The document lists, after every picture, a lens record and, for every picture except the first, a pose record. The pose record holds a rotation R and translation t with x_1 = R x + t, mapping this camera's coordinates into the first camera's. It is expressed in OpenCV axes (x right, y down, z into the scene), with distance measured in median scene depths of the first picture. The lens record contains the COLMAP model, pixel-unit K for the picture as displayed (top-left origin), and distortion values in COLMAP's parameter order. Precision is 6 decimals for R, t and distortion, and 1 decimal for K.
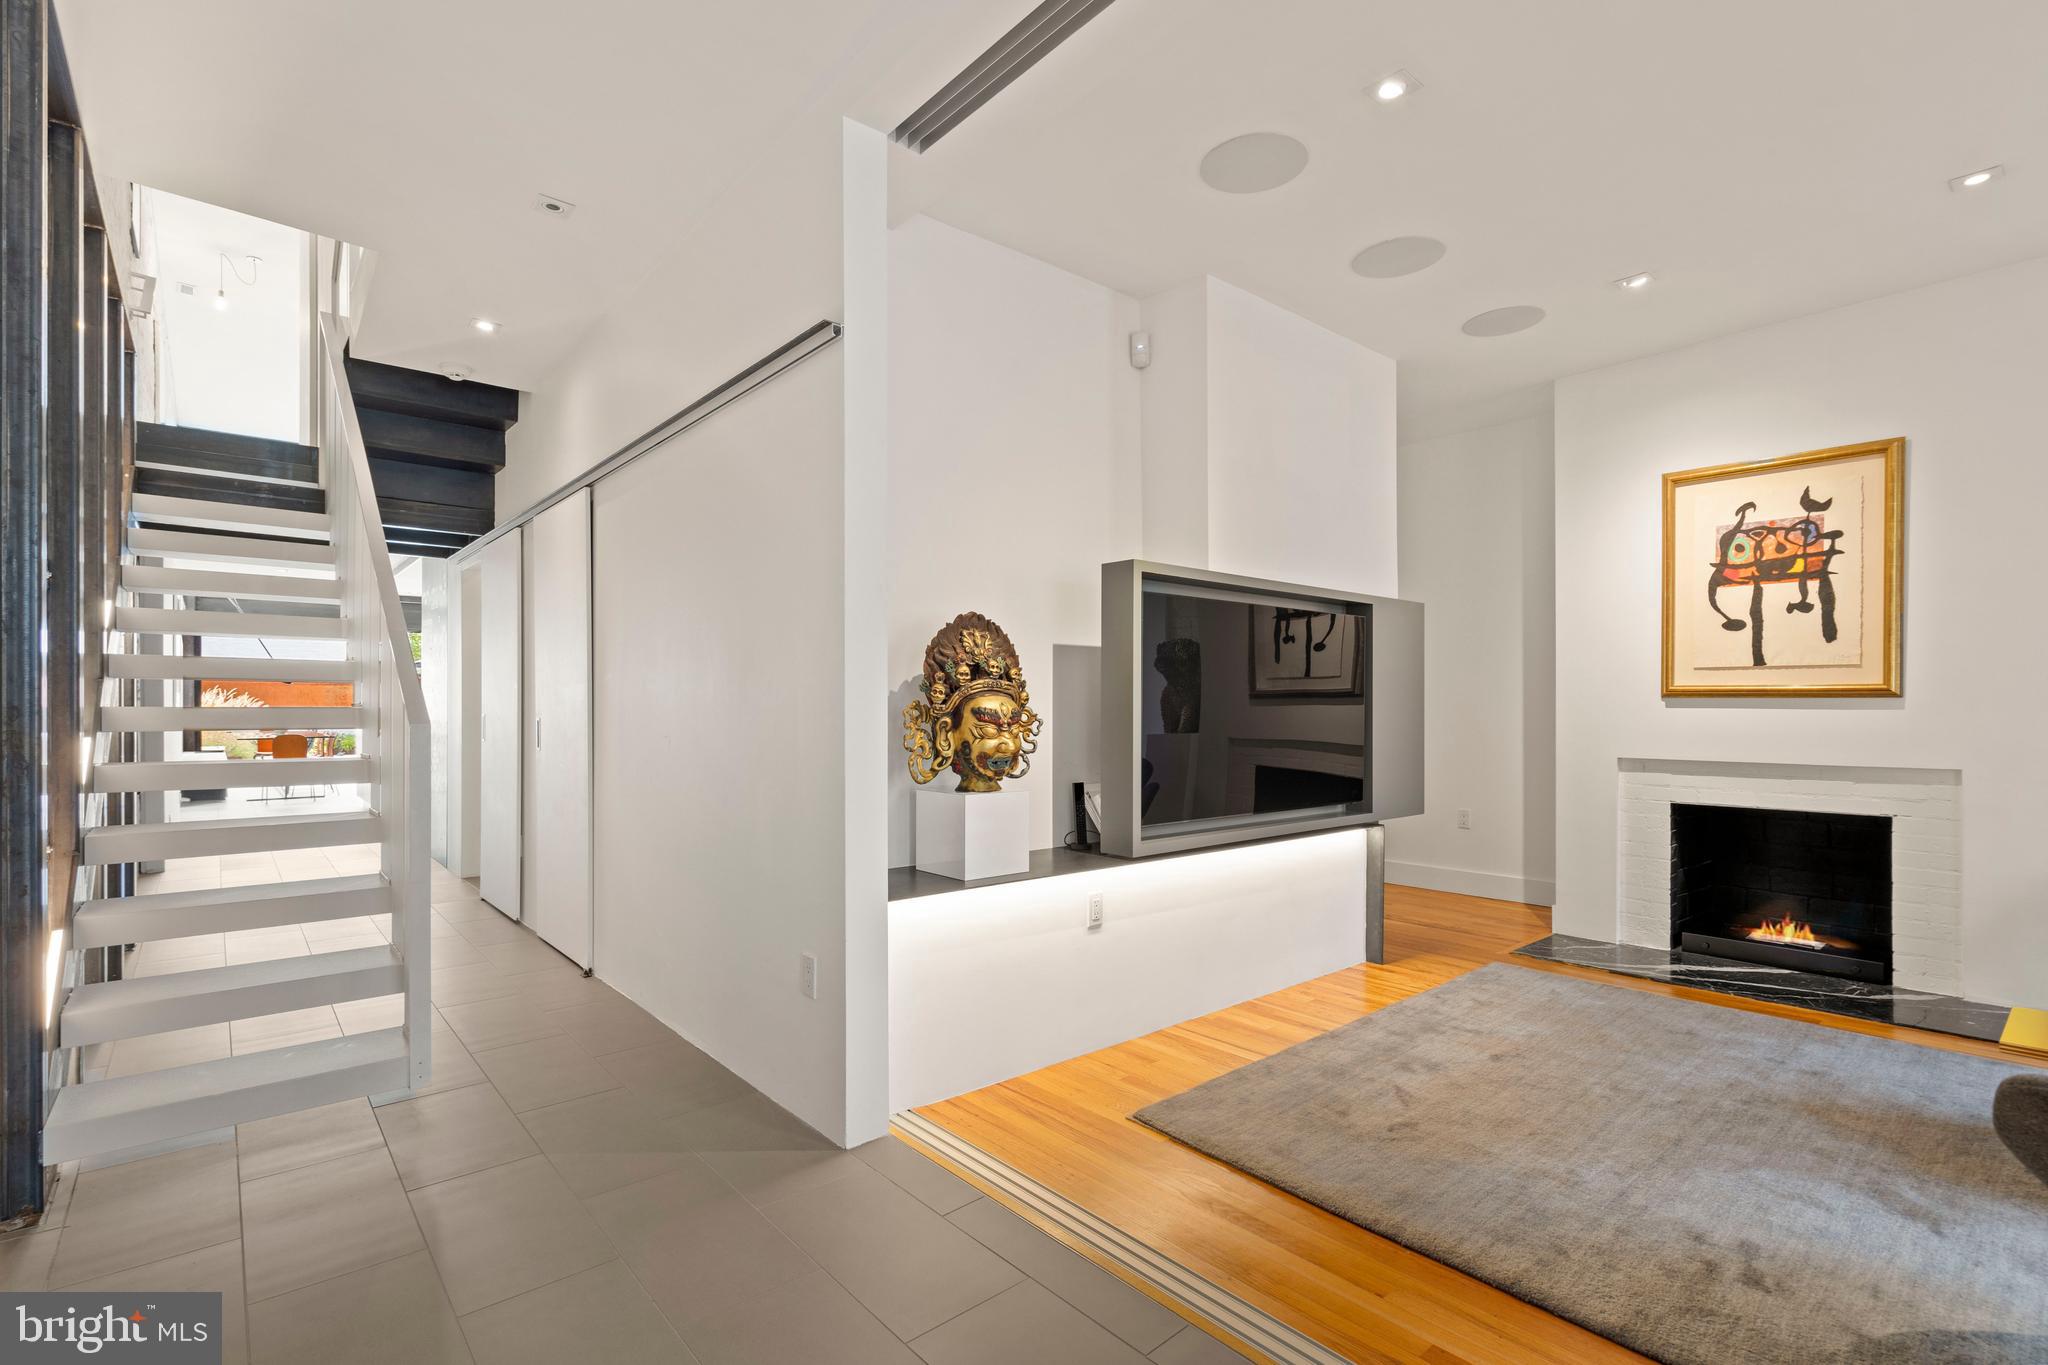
lens RADIAL K [[937.7, 0, 1003.0], [0, 937.7, 710.0], [0, 0, 1]] dist [-0.001640, 0.000639]
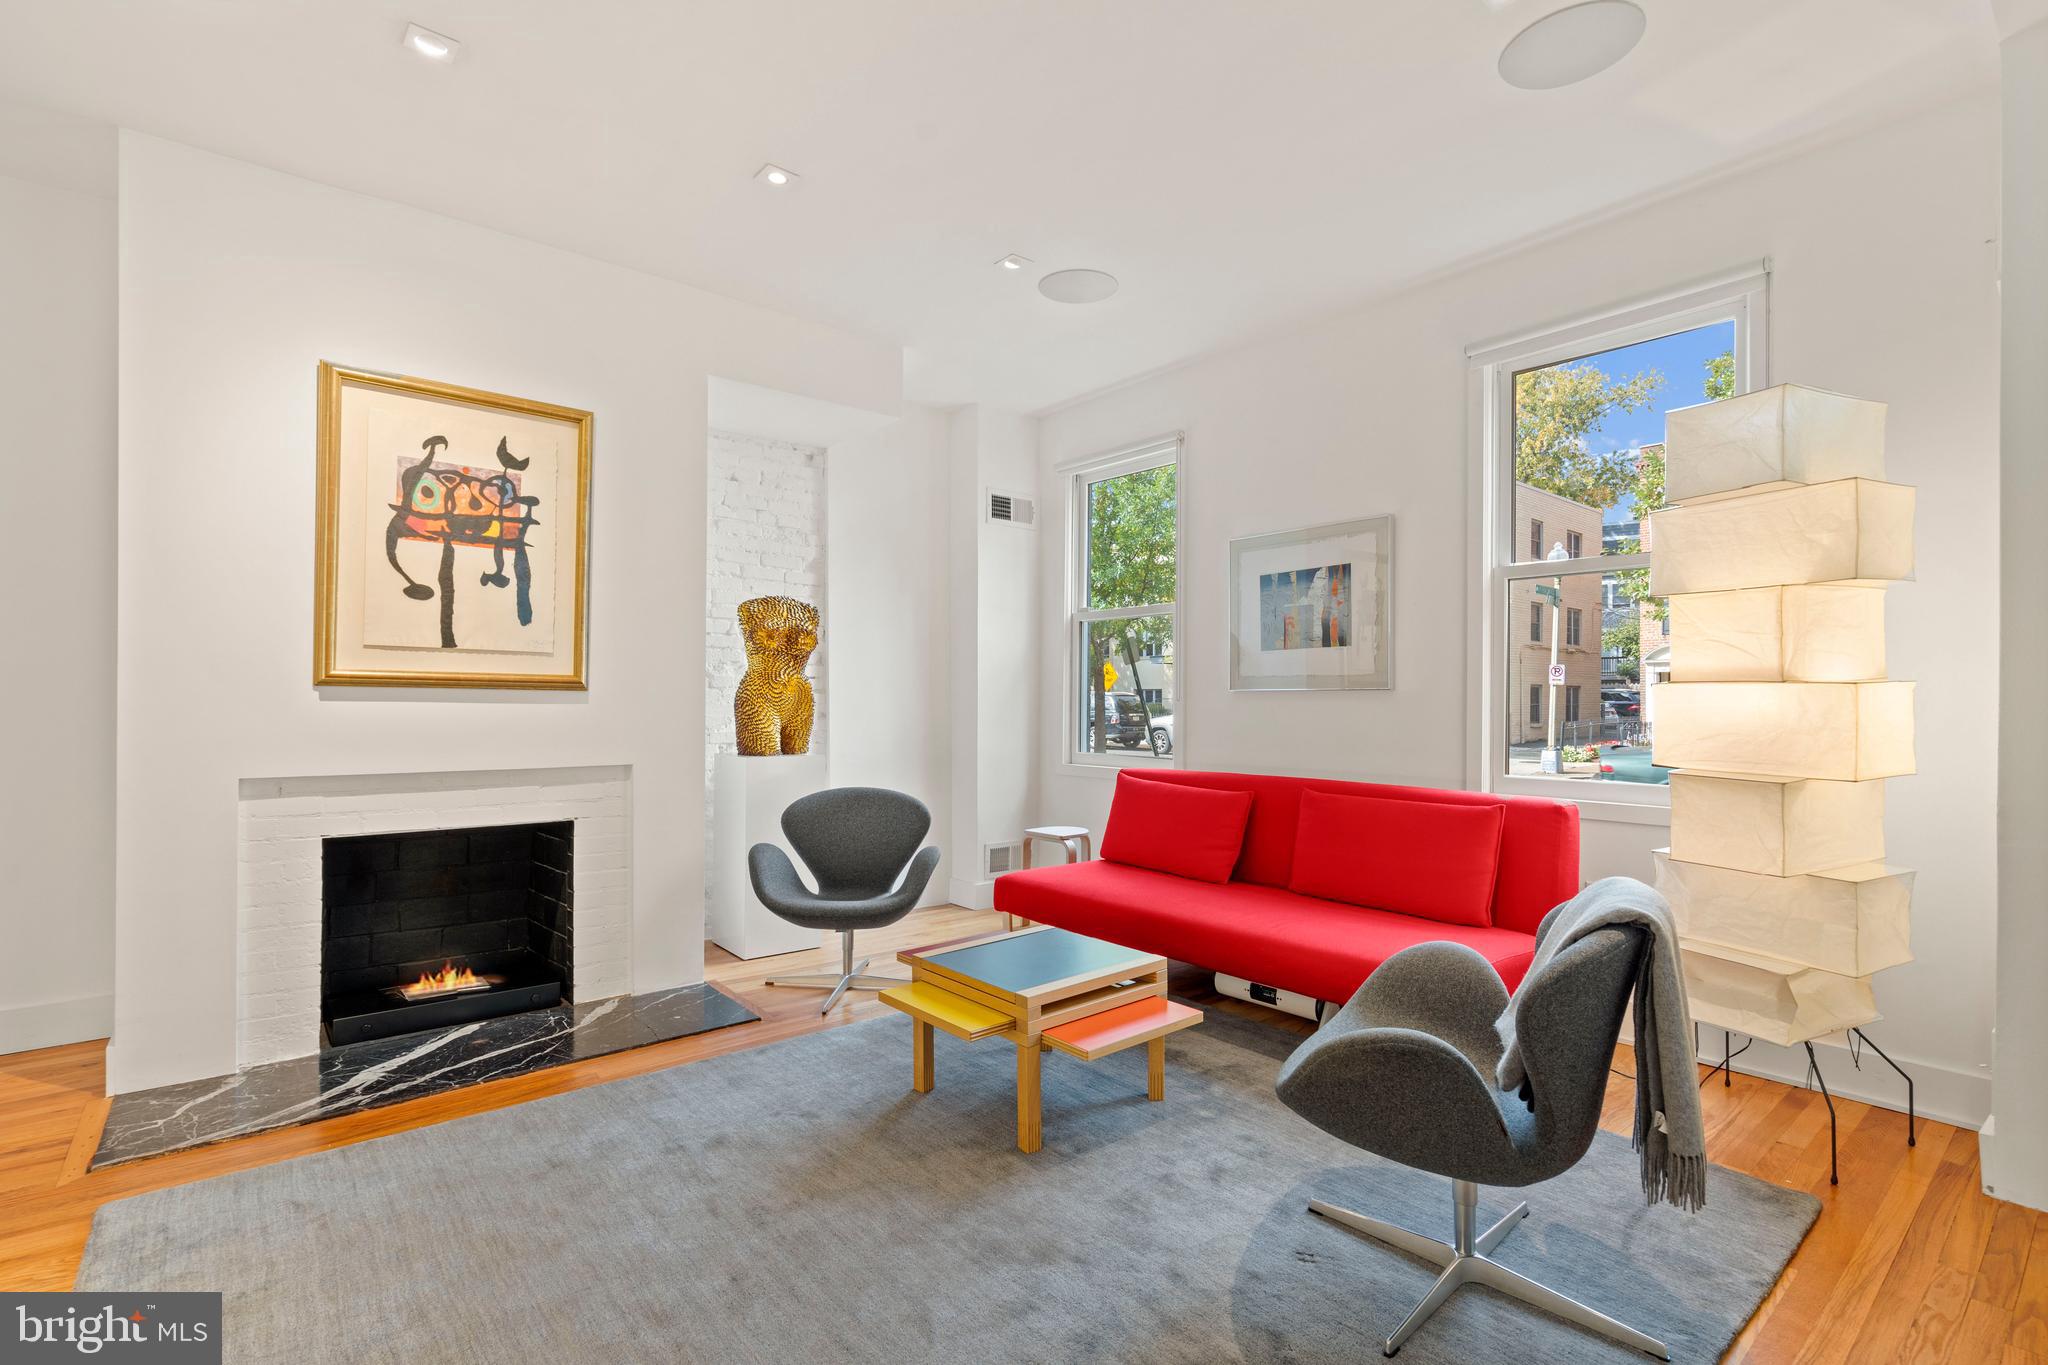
lens RADIAL K [[937.7, 0, 1017.0], [0, 937.7, 699.8], [0, 0, 1]] dist [-0.001640, 0.000639]
pose [[0.011368, 0.008227, 0.999902, 0.029760], [0.001209, 0.999965, -0.008242, 0.003708], [-0.999935, 0.001303, 0.011358, 0.533680]]
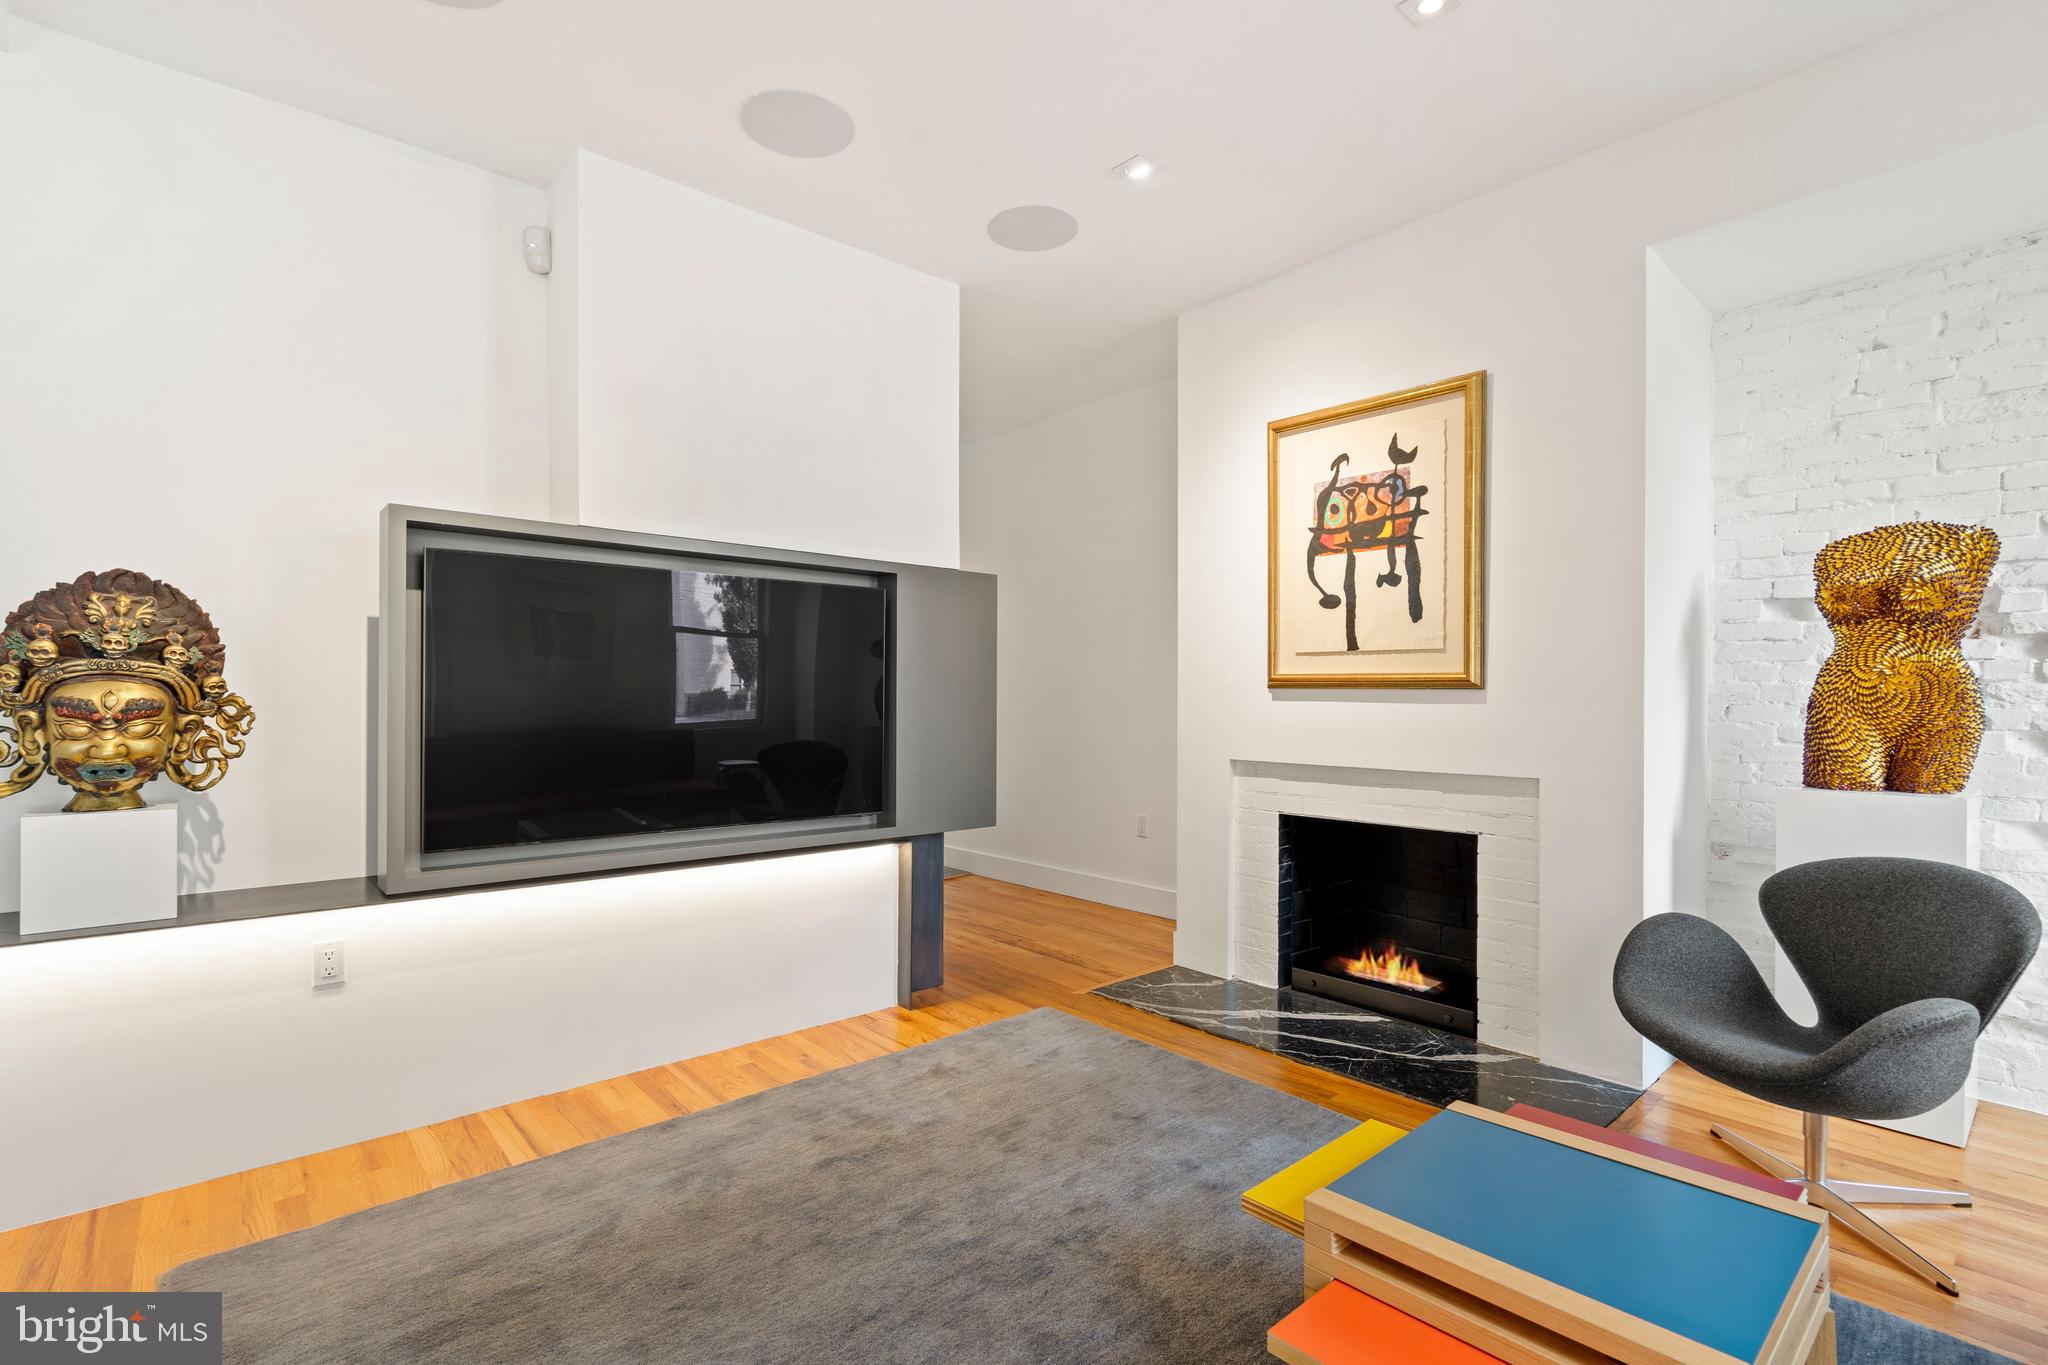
lens RADIAL K [[937.7, 0, 1006.5], [0, 937.7, 696.8], [0, 0, 1]] dist [-0.001640, 0.000639]
pose [[0.999730, 0.004361, 0.022835, 0.498387], [-0.004336, 0.999990, -0.001132, -0.003952], [-0.022840, 0.001032, 0.999739, 0.182239]]
